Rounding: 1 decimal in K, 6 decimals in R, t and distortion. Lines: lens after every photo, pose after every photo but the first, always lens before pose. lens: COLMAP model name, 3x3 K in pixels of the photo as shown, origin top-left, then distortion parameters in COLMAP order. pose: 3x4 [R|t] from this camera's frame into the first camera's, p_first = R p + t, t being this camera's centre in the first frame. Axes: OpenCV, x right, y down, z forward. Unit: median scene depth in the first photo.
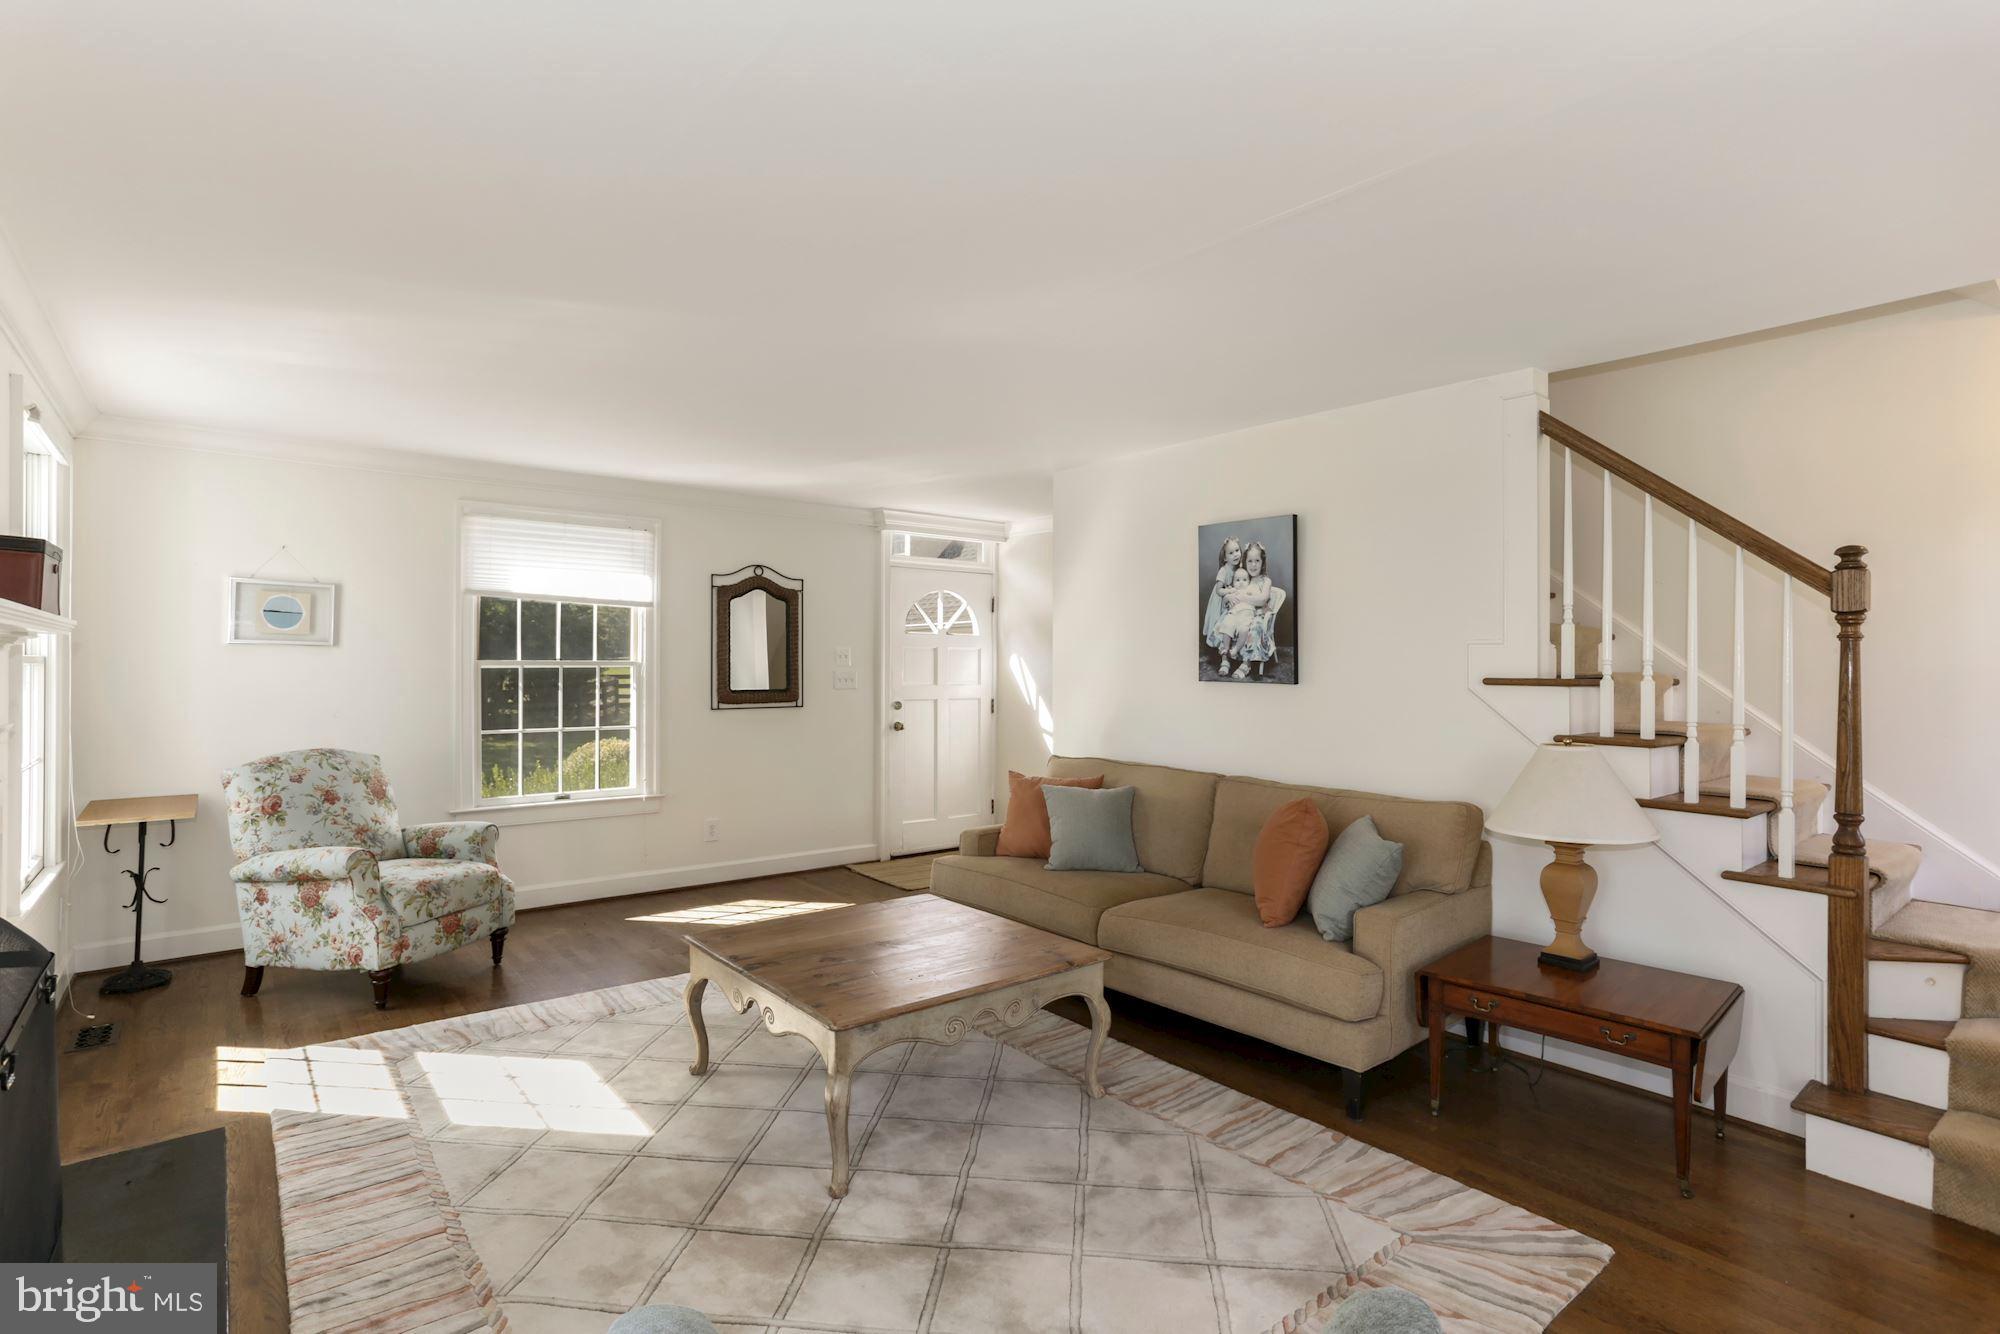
lens RADIAL K [[972.9, 0, 989.2], [0, 972.9, 672.3], [0, 0, 1]] dist [-0.005501, 0.000398]
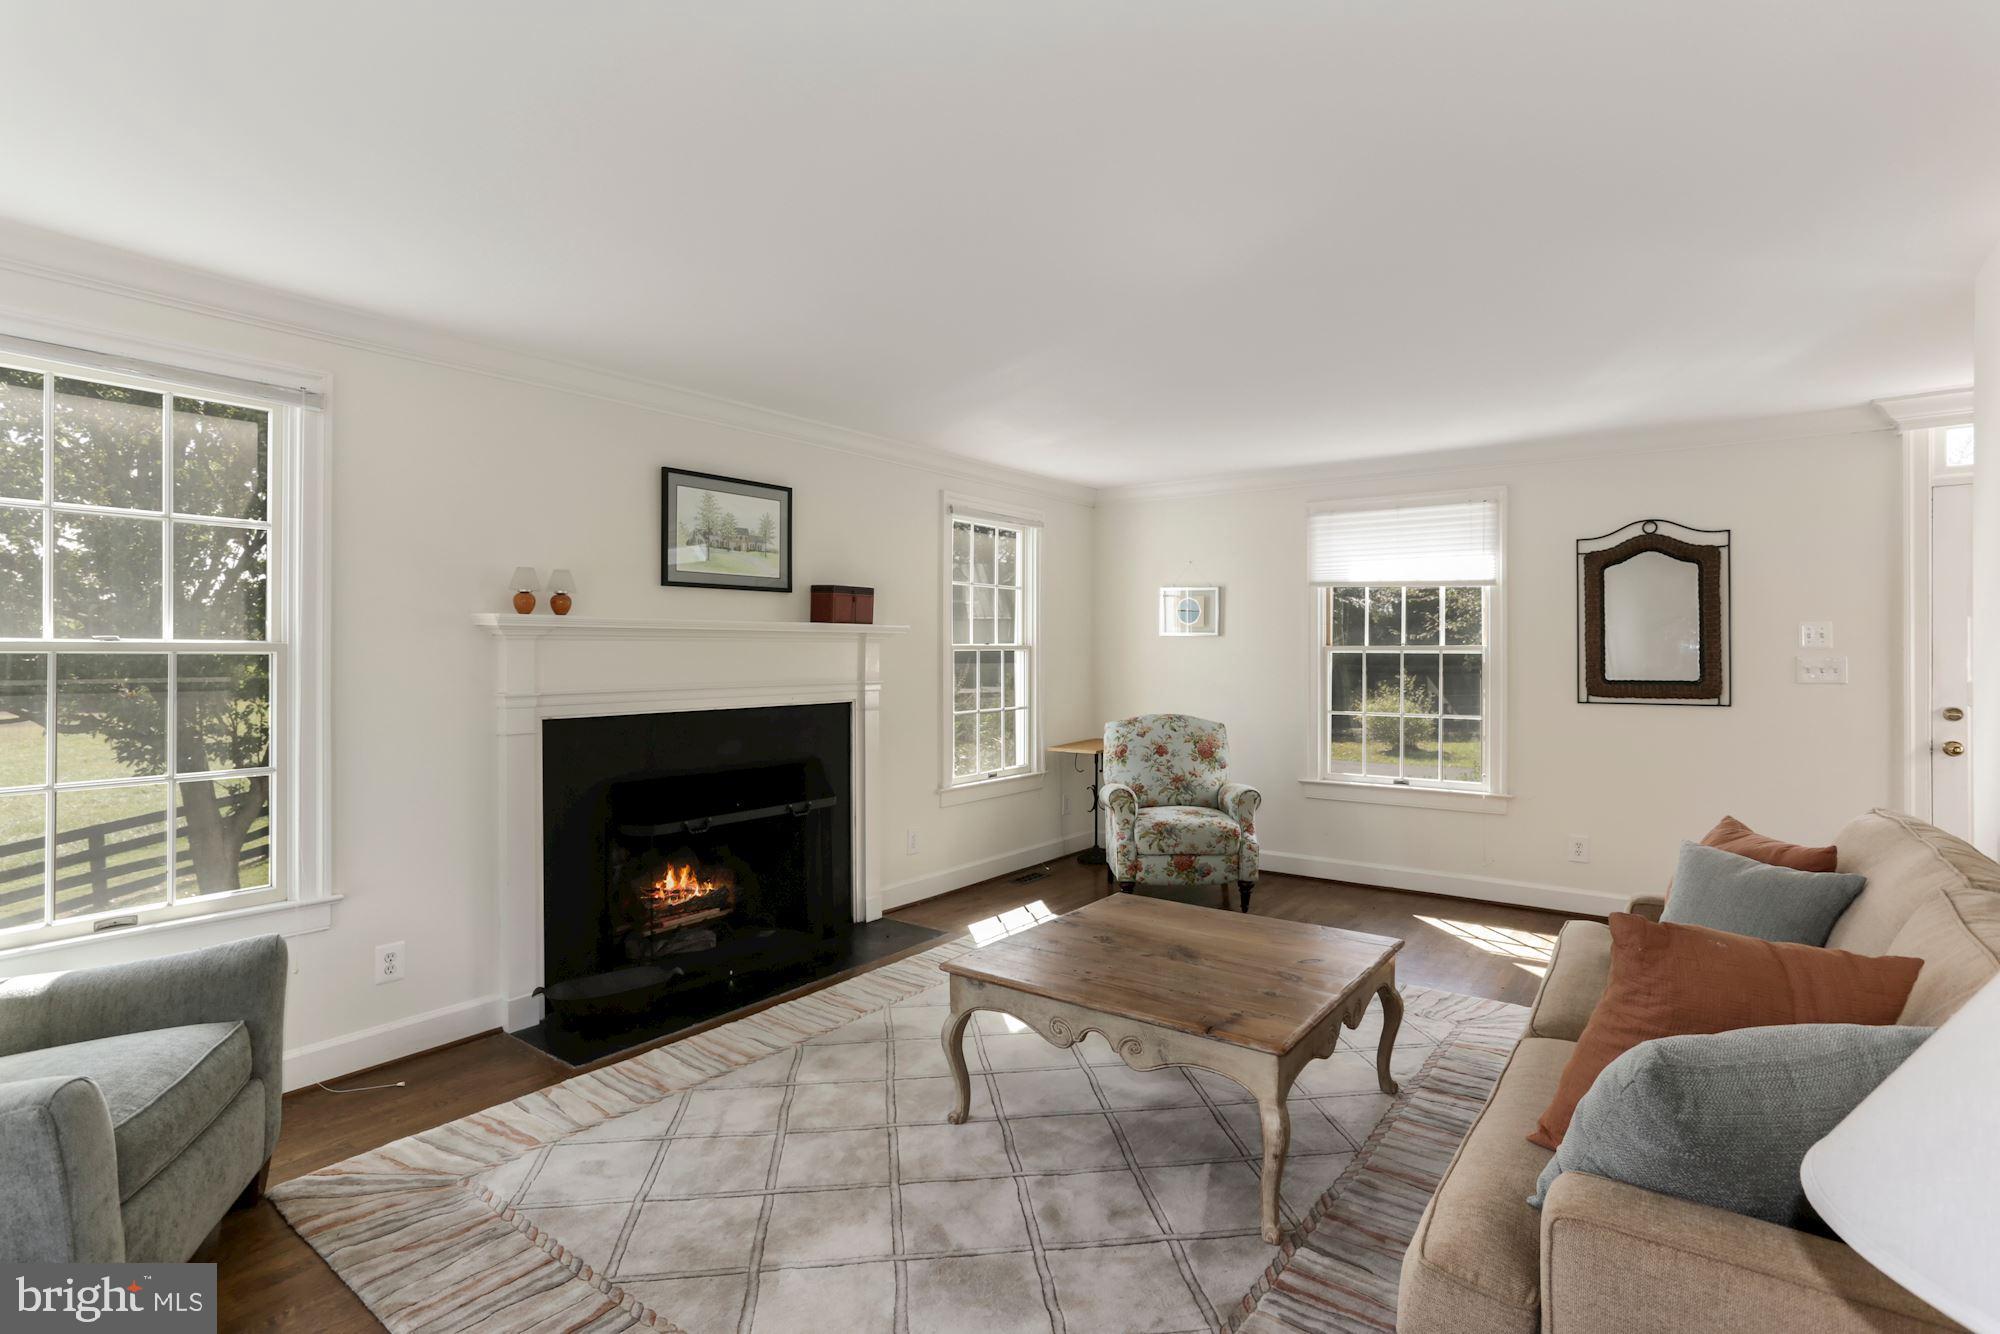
lens RADIAL K [[972.9, 0, 994.5], [0, 972.9, 653.4], [0, 0, 1]] dist [-0.005501, 0.000398]
pose [[0.269769, -0.002660, -0.962921, 0.411647], [-0.004854, 0.999980, -0.004122, 0.002152], [0.962913, 0.005786, 0.269750, 0.326417]]
